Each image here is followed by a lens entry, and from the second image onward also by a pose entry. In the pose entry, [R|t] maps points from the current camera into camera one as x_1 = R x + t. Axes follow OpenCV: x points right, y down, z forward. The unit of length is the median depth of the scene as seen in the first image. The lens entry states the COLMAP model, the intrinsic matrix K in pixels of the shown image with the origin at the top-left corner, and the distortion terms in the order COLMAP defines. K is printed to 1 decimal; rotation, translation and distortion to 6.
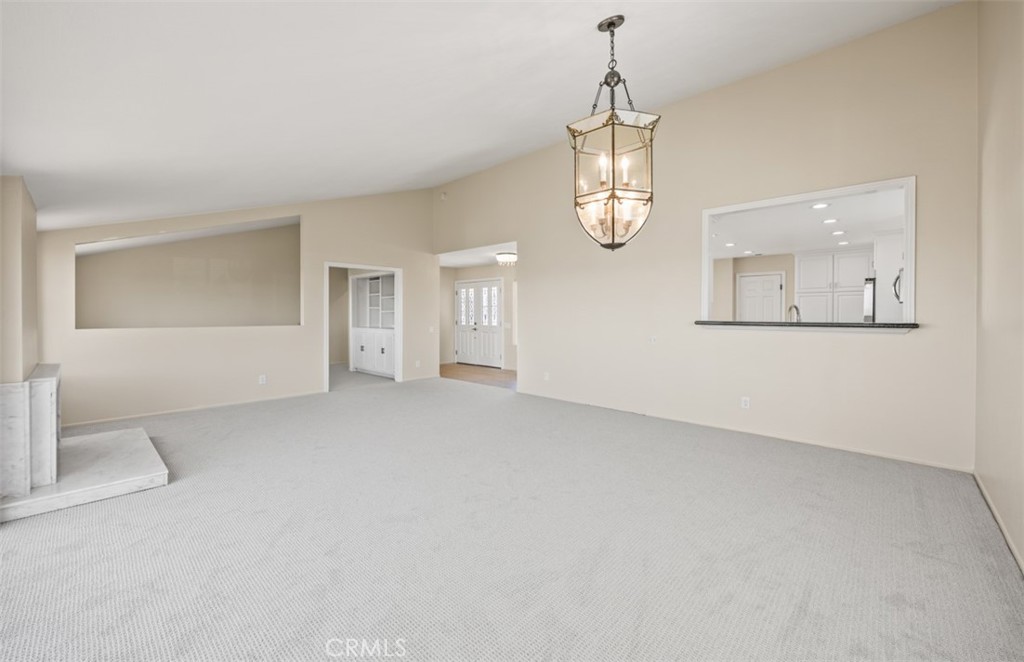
lens RADIAL K [[404.9, 0, 535.5], [0, 404.9, 326.6], [0, 0, 1]] dist [-0.000274, 0.000000]
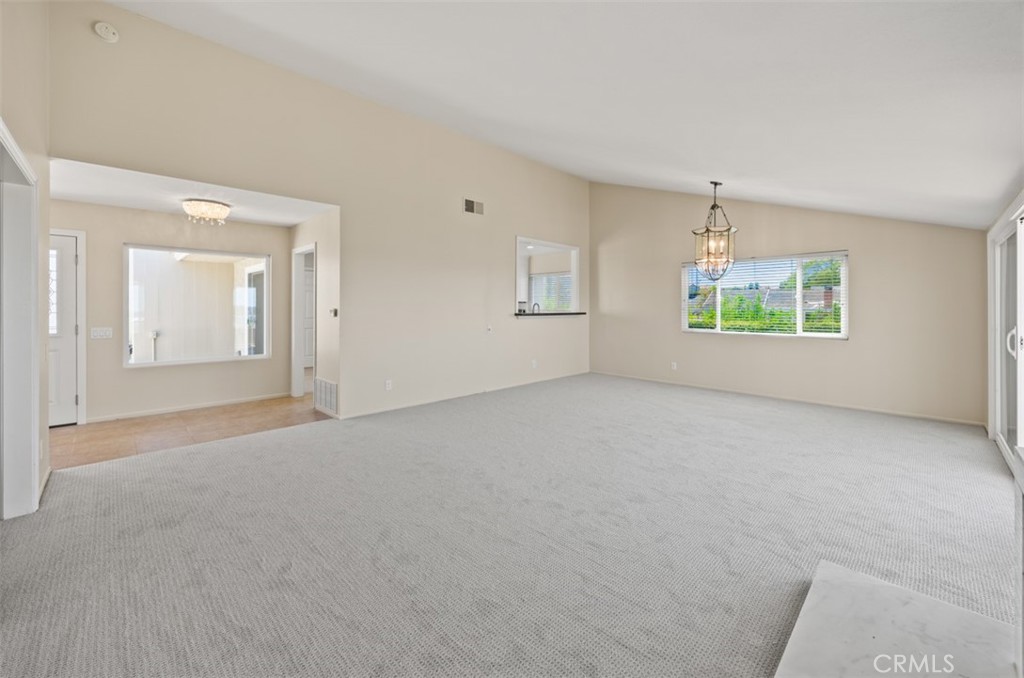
lens RADIAL K [[409.5, 0, 513.3], [0, 409.5, 305.2], [0, 0, 1]] dist [-0.001280, -0.000162]
pose [[0.069868, 0.006358, 0.997536, -0.520843], [0.032889, 0.999421, -0.008674, -0.015501], [-0.997014, 0.033413, 0.069619, 0.455150]]
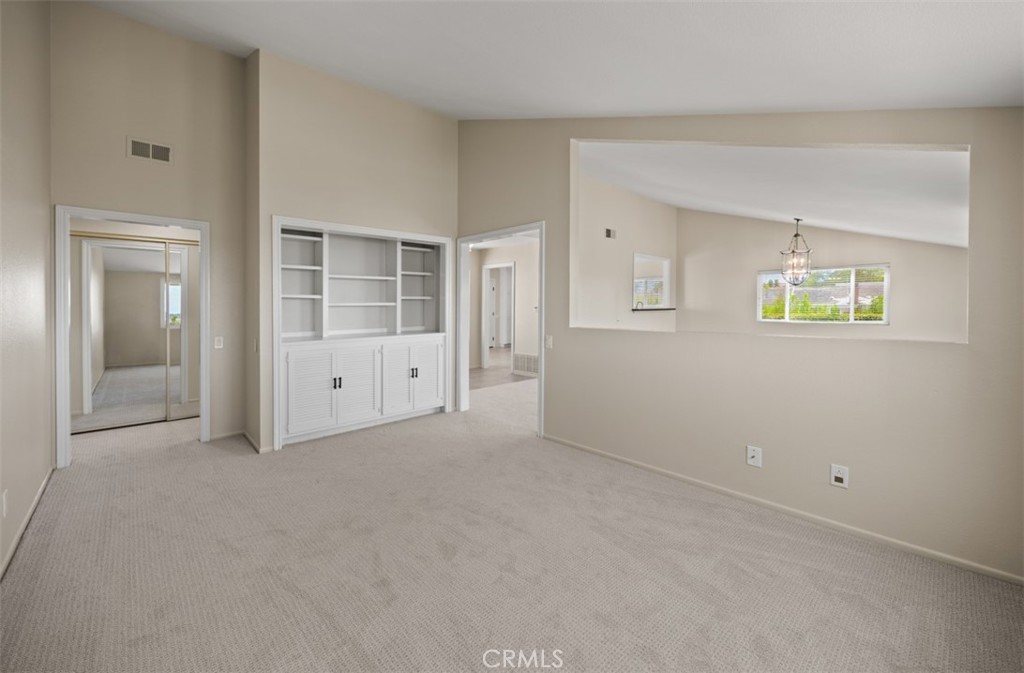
lens RADIAL K [[413.0, 0, 497.9], [0, 413.0, 306.7], [0, 0, 1]] dist [0.000100, -0.000034]
pose [[0.119135, -0.000413, 0.992878, -0.836679], [0.041210, 0.999140, -0.004529, -0.021829], [-0.992022, 0.041456, 0.119050, 0.712674]]
